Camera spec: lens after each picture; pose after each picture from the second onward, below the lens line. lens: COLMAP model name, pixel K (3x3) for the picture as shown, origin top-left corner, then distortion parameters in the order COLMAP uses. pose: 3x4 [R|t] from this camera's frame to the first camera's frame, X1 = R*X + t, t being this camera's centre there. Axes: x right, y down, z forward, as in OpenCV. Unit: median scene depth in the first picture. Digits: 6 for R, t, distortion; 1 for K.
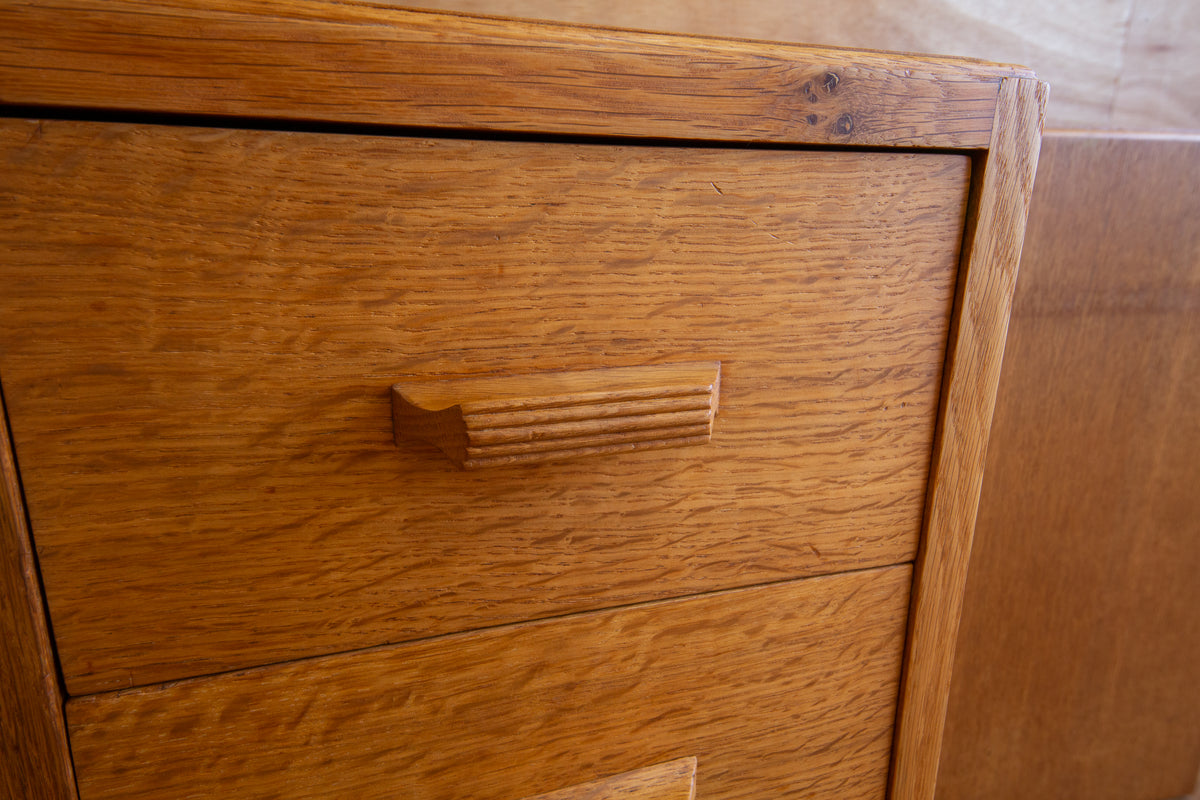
lens RADIAL K [[771.4, 0, 601.3], [0, 771.4, 401.7], [0, 0, 1]] dist [0.074026, -0.047873]
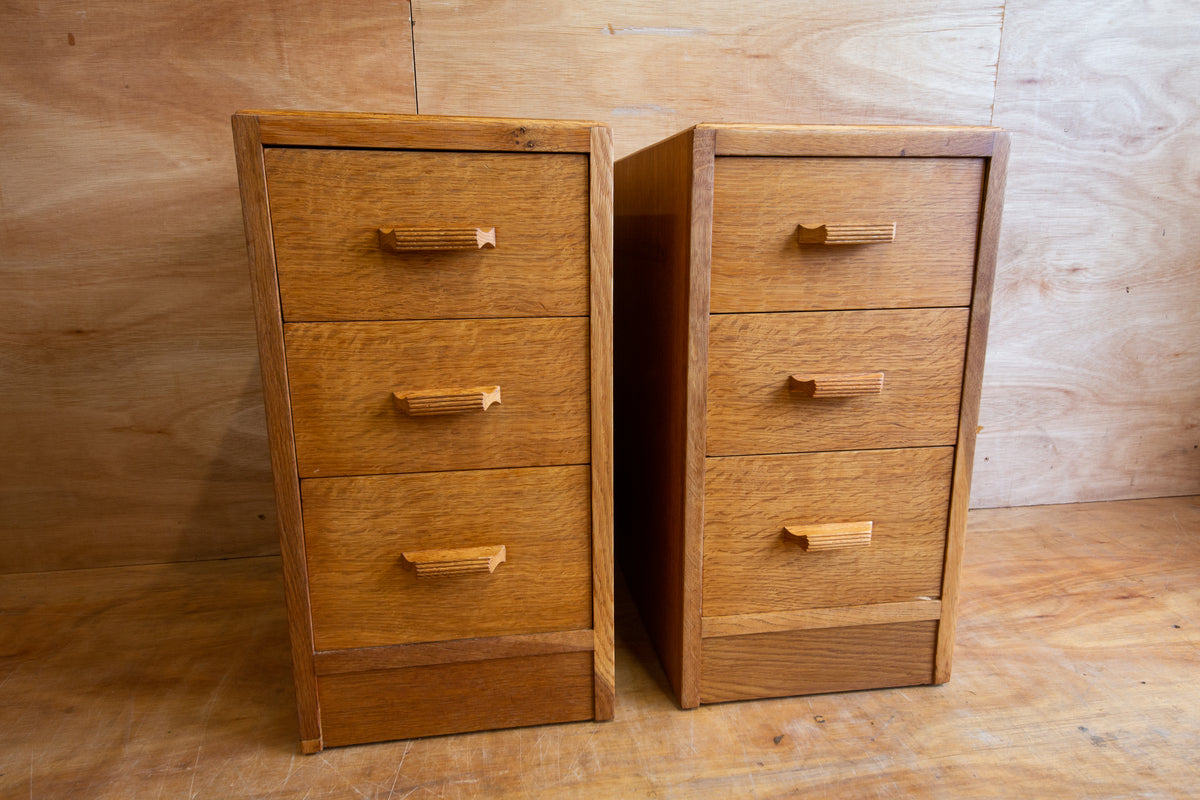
lens RADIAL K [[749.2, 0, 600.6], [0, 749.2, 401.5], [0, 0, 1]] dist [0.069433, -0.046703]
pose [[0.987490, 0.013984, -0.157058, 1.049642], [-0.021615, 0.998662, -0.046983, 0.758388], [0.156191, 0.049790, 0.986471, -1.757197]]
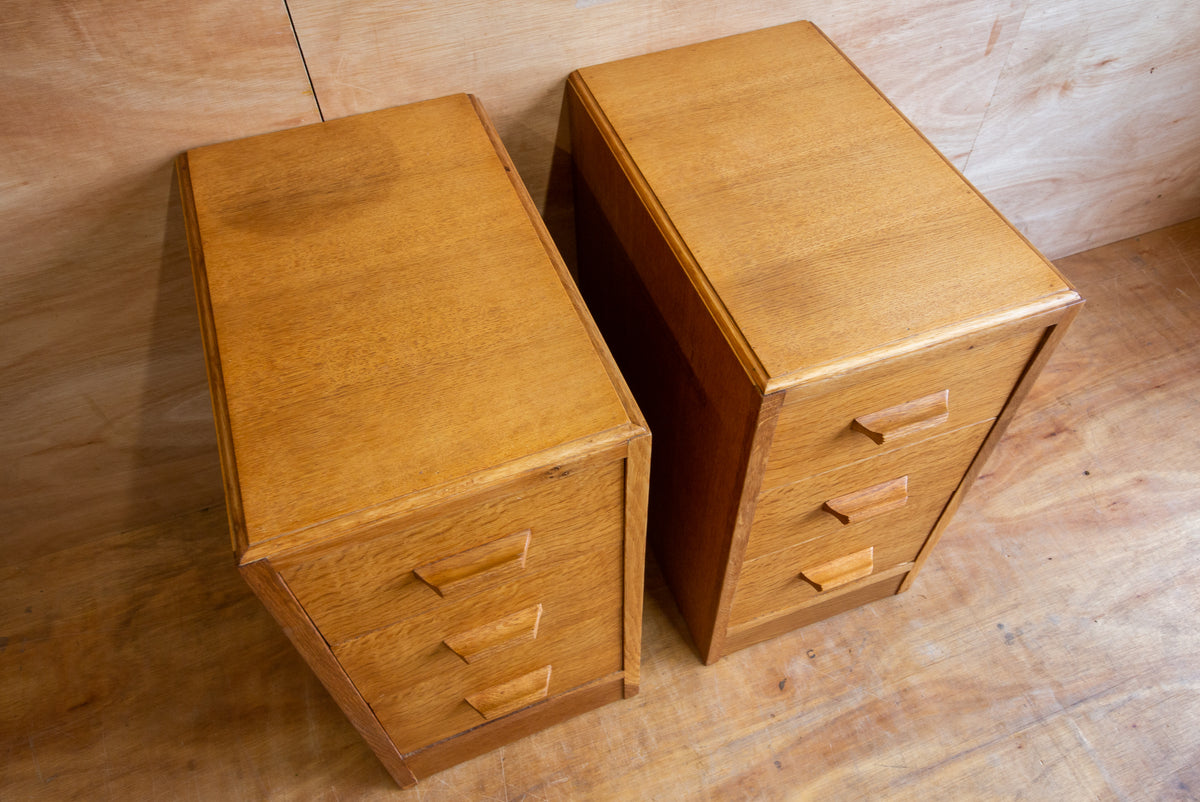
lens RADIAL K [[861.5, 0, 614.1], [0, 861.5, 392.6], [0, 0, 1]] dist [0.072486, -0.047474]
pose [[0.998912, -0.045744, 0.009019, 0.368535], [0.031738, 0.808824, 0.587194, -2.313943], [-0.034155, -0.586269, 0.809396, -1.262886]]
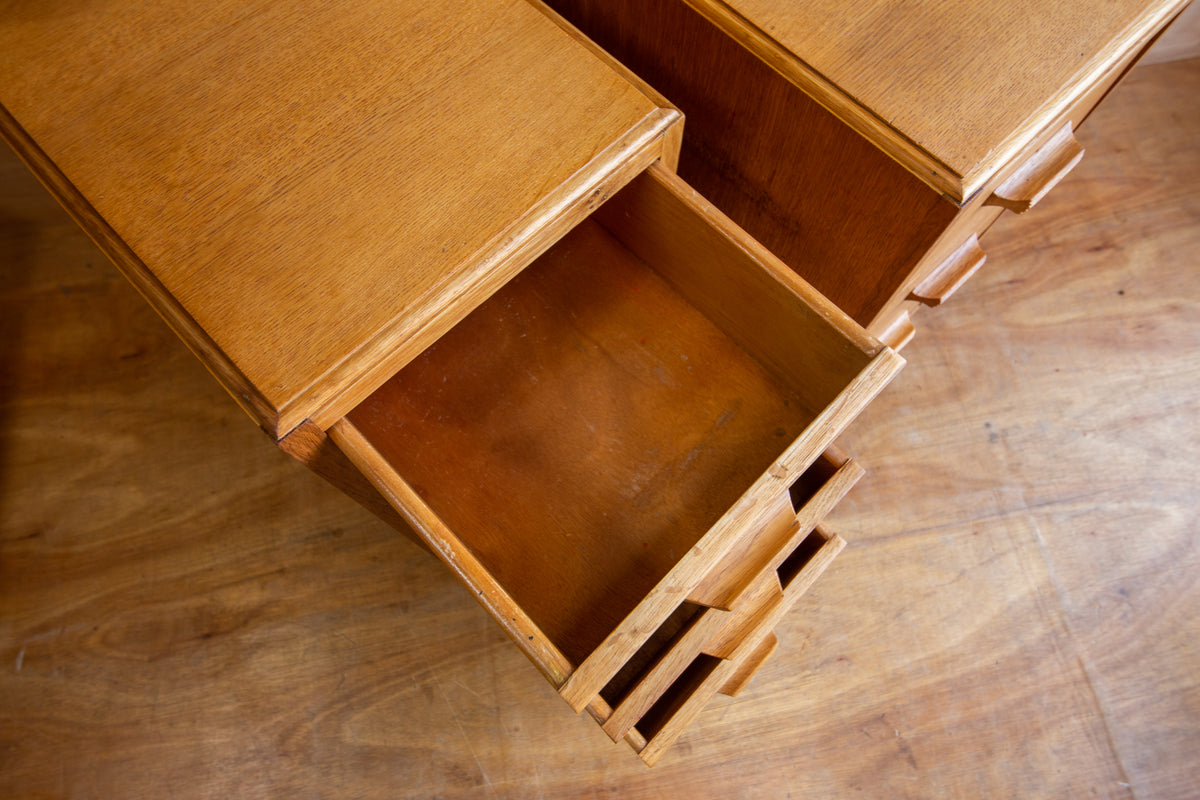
lens RADIAL K [[708.7, 0, 600.0], [0, 708.7, 400.0], [0, 0, 1]] dist [0.060005, -0.041002]
pose [[0.991821, 0.113653, -0.058080, 0.545805], [-0.022821, 0.605629, 0.795420, -1.560619], [0.125577, -0.787589, 0.603270, -0.744959]]
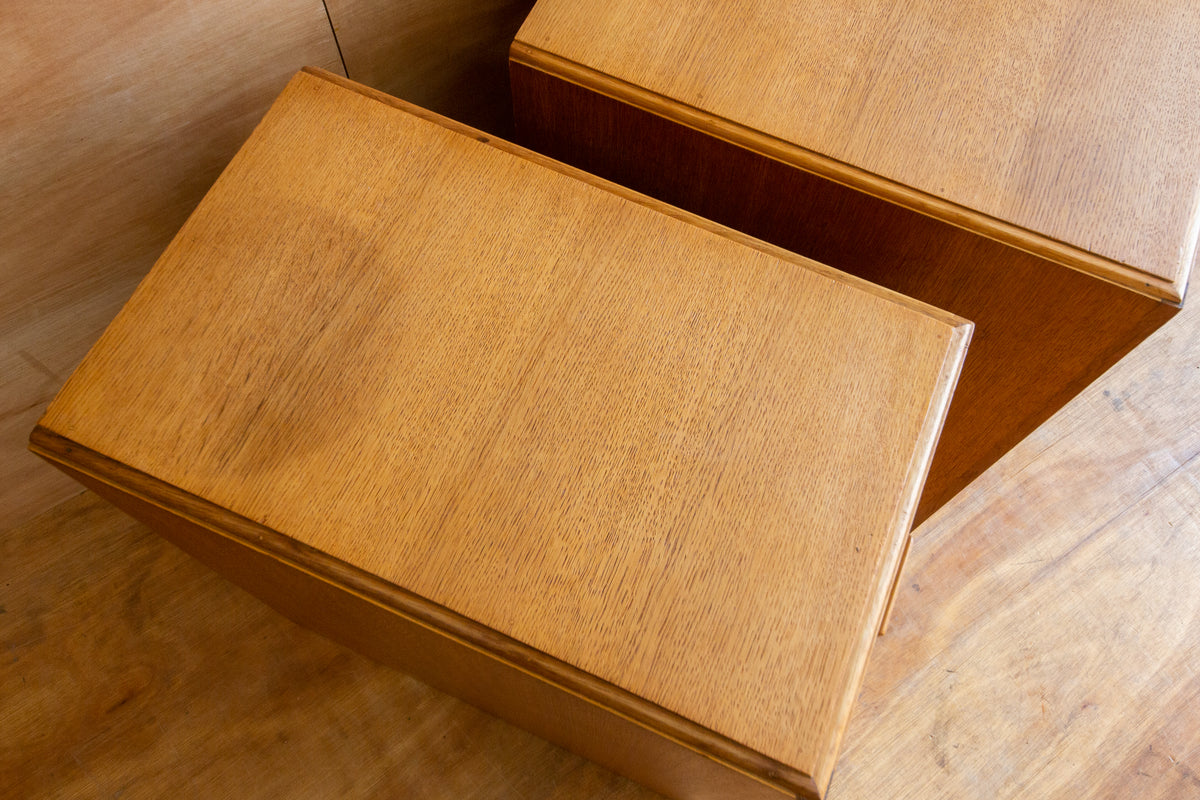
lens RADIAL K [[987.9, 0, 622.6], [0, 987.9, 371.1], [0, 0, 1]] dist [0.067367, -0.037899]
pose [[0.962623, -0.239977, 0.125569, -0.628099], [0.057103, 0.633023, 0.772024, -2.583485], [-0.264756, -0.735998, 0.623066, -0.584514]]
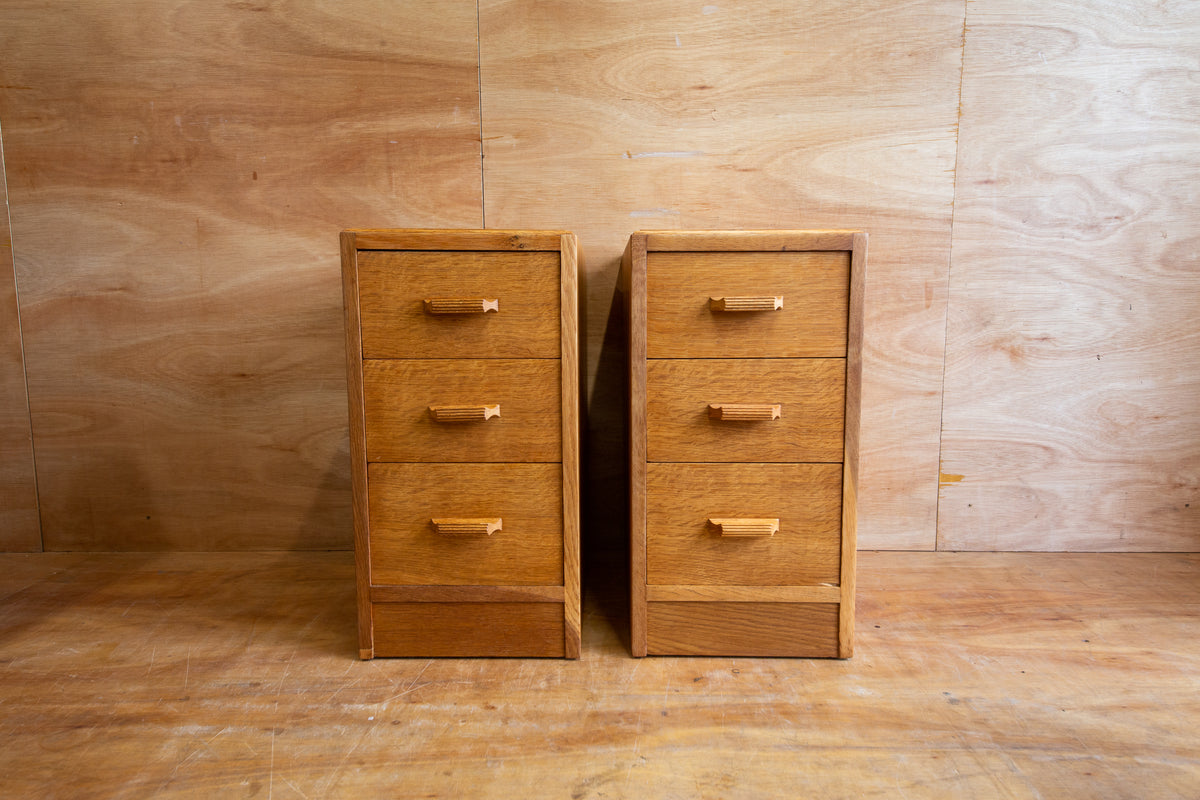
lens RADIAL K [[771.4, 0, 601.3], [0, 771.4, 401.7], [0, 0, 1]] dist [0.074026, -0.047873]
pose [[0.948235, 0.018203, -0.317047, 2.223800], [-0.066781, 0.987462, -0.143036, 1.169192], [0.310469, 0.156804, 0.937562, -2.976101]]
